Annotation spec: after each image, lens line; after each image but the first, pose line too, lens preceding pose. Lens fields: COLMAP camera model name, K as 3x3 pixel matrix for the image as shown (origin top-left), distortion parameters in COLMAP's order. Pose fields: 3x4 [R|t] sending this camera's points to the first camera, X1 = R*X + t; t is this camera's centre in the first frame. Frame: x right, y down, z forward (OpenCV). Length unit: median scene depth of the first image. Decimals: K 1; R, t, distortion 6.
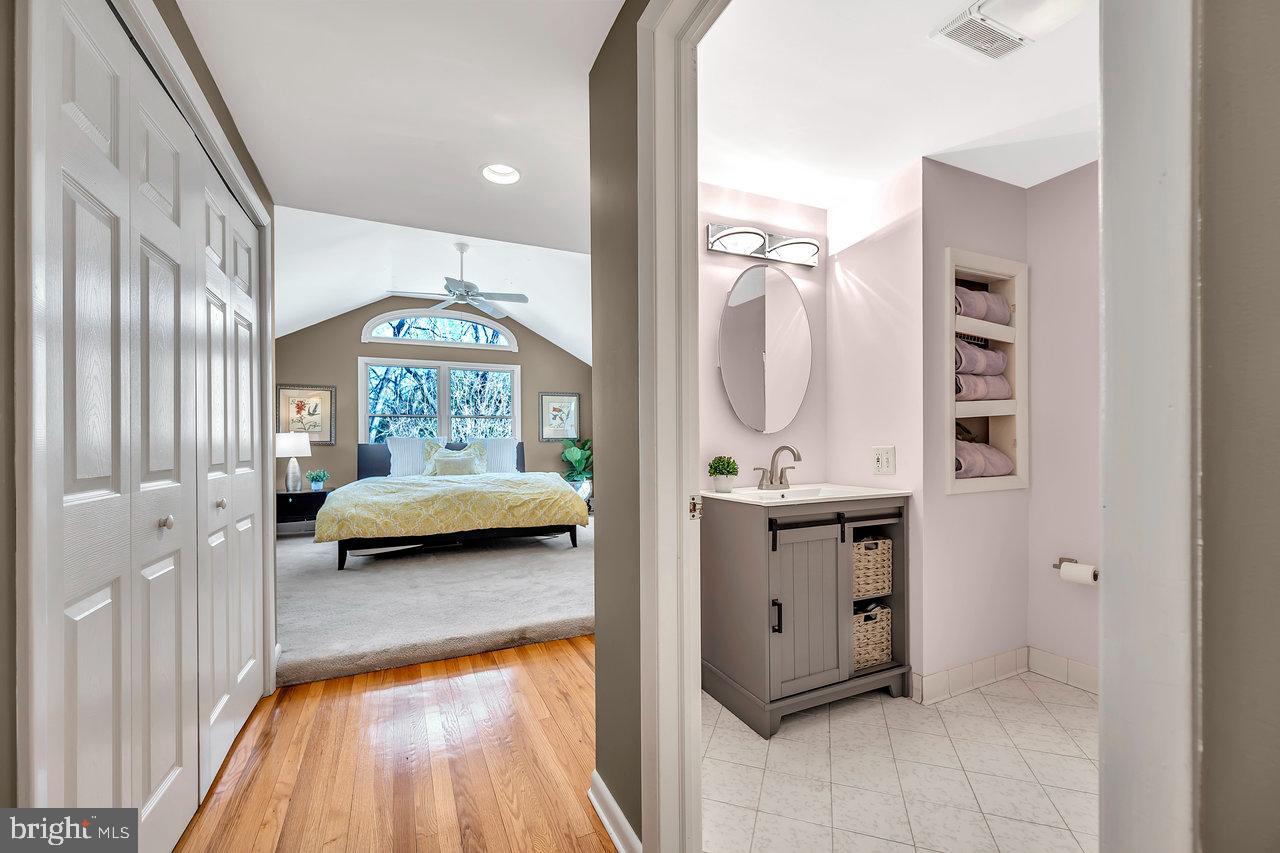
lens RADIAL K [[512.3, 0, 609.7], [0, 512.3, 461.3], [0, 0, 1]] dist [0.000172, 0.000052]
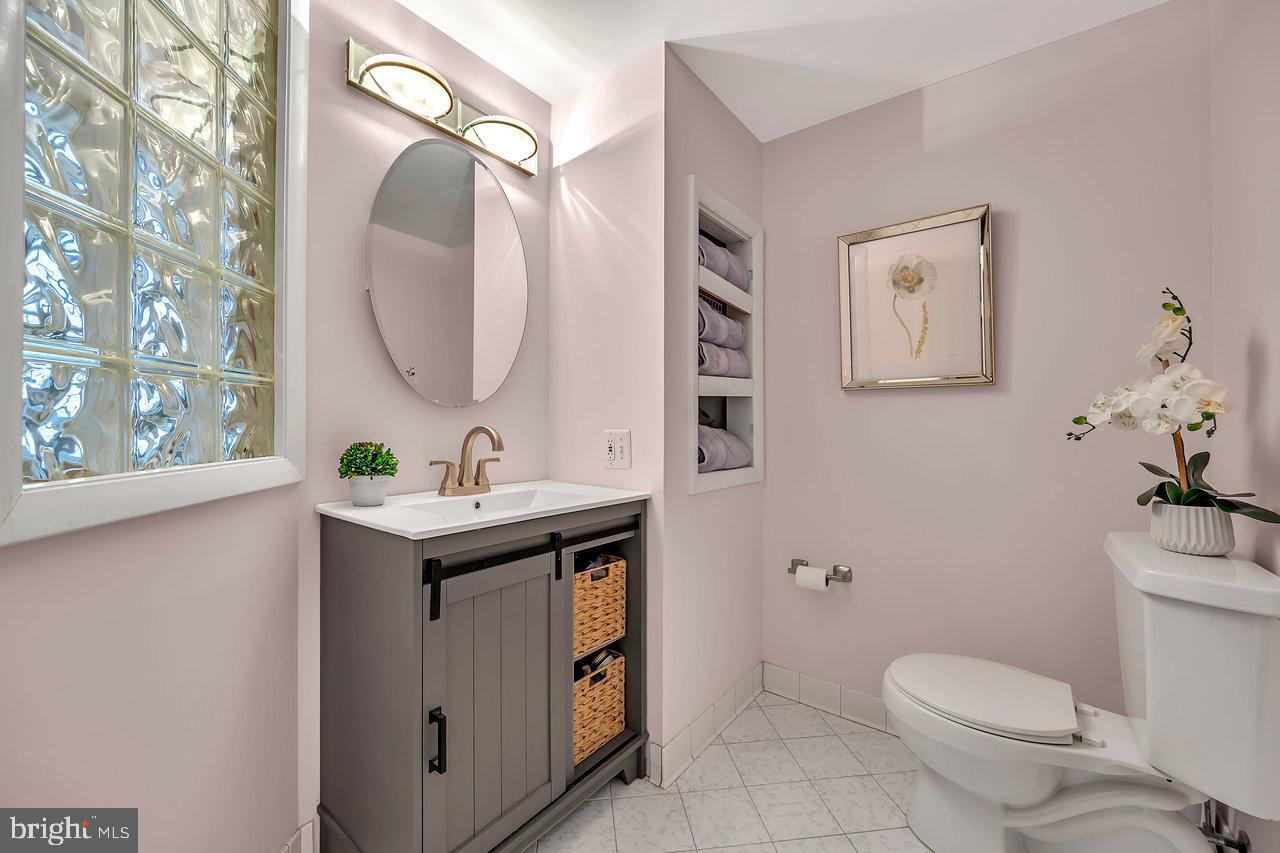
lens RADIAL K [[505.8, 0, 640.0], [0, 505.8, 425.2], [0, 0, 1]] dist [-0.000300, 0.000038]
pose [[0.866267, 0.023636, 0.499023, 0.206779], [-0.005195, 0.999252, -0.038311, -0.009215], [-0.499555, 0.030595, 0.865742, 0.366793]]
